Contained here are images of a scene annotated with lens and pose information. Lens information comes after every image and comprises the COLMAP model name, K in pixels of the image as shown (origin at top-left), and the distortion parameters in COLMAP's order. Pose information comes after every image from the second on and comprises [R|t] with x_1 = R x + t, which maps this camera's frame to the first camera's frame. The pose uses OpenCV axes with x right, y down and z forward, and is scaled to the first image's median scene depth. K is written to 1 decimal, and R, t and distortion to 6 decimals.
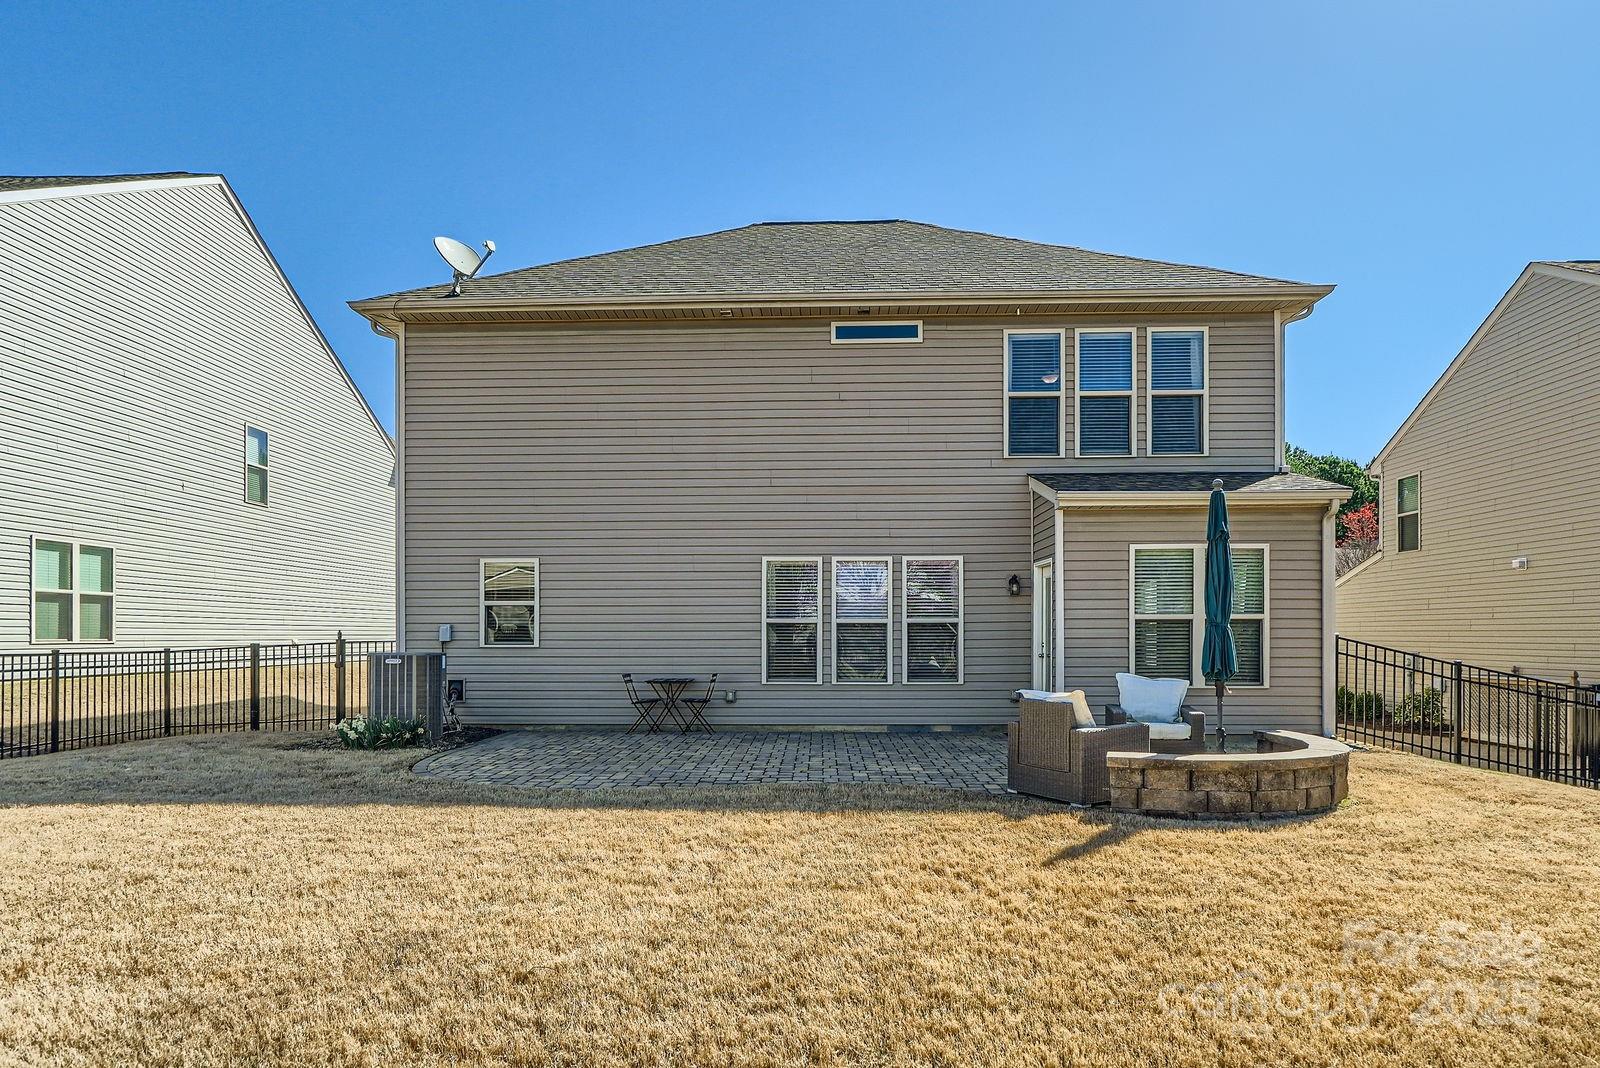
lens RADIAL K [[905.3, 0, 800.0], [0, 905.3, 534.0], [0, 0, 1]] dist [-0.003148, -0.000140]
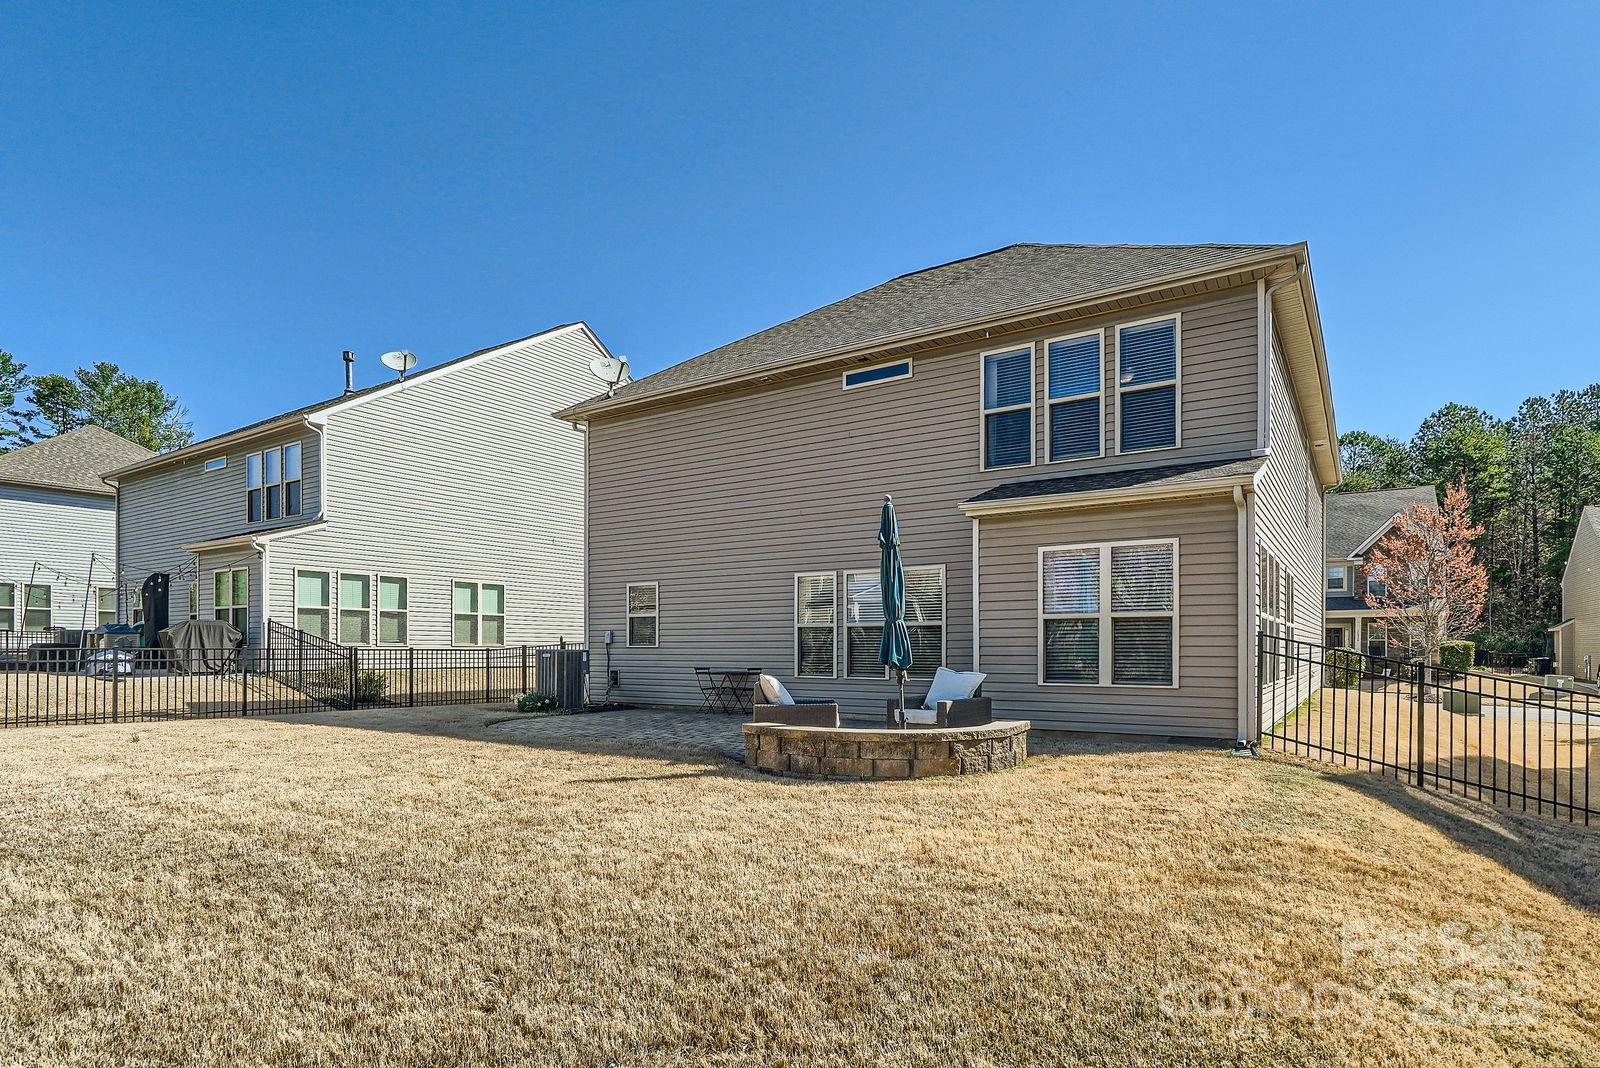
lens RADIAL K [[888.3, 0, 800.0], [0, 888.3, 534.0], [0, 0, 1]] dist [-0.000335, -0.000058]
pose [[0.841264, -0.067817, -0.536354, 0.604611], [0.058207, 0.997696, -0.034853, 0.014137], [0.537482, -0.001899, 0.843273, -0.009607]]
